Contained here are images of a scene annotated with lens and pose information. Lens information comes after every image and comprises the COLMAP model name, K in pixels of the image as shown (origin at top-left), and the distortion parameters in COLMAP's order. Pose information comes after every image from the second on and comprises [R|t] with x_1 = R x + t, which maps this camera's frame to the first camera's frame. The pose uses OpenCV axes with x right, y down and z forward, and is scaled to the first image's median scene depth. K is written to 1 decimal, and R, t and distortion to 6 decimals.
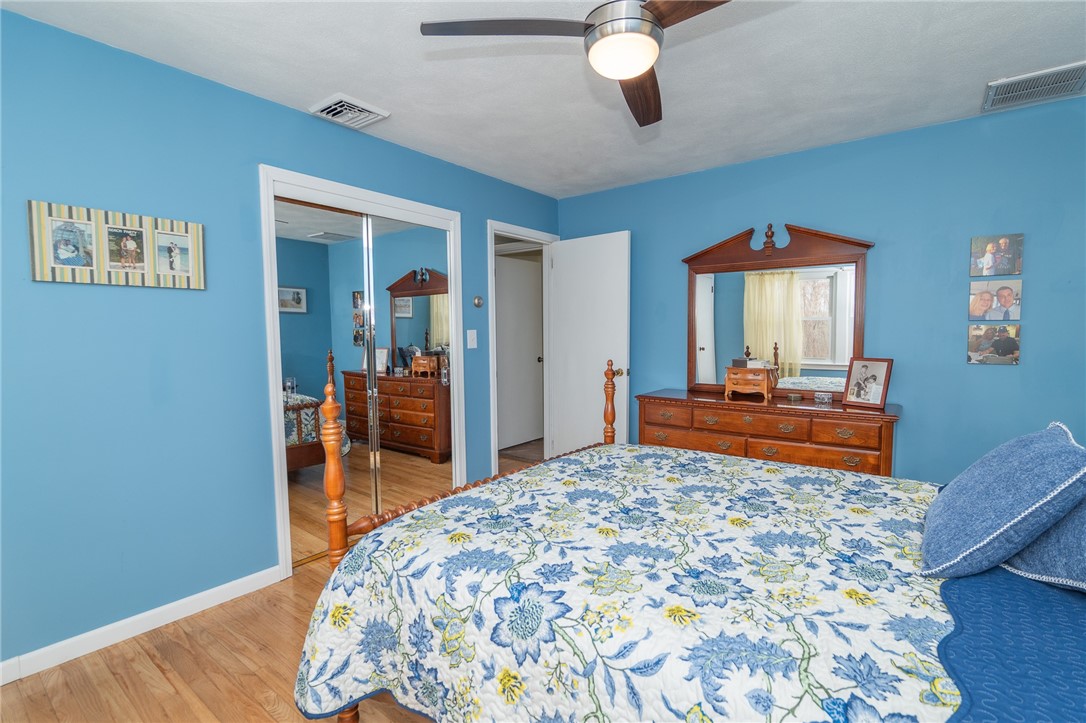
lens RADIAL K [[504.0, 0, 547.4], [0, 504.0, 359.8], [0, 0, 1]] dist [-0.022021, 0.004672]
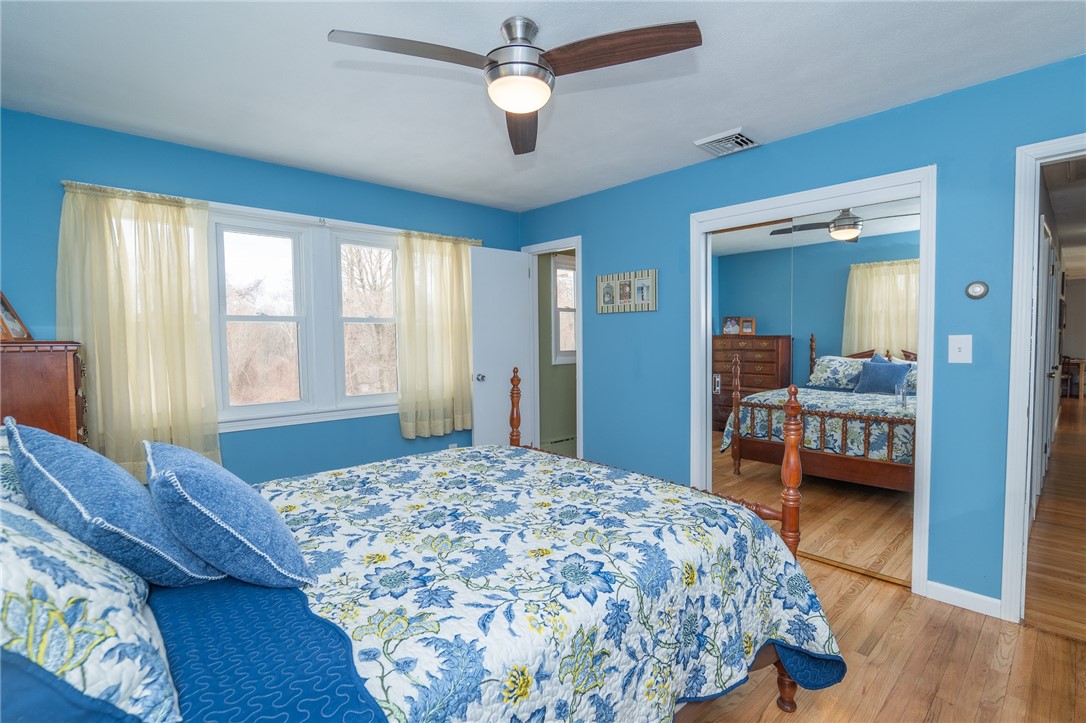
lens RADIAL K [[504.0, 0, 547.5], [0, 504.0, 363.1], [0, 0, 1]] dist [-0.022021, 0.004672]
pose [[-0.164532, 0.061041, -0.984481, 0.995975], [-0.042981, 0.996692, 0.068981, -0.075972], [0.985435, 0.053664, -0.161364, 0.997537]]
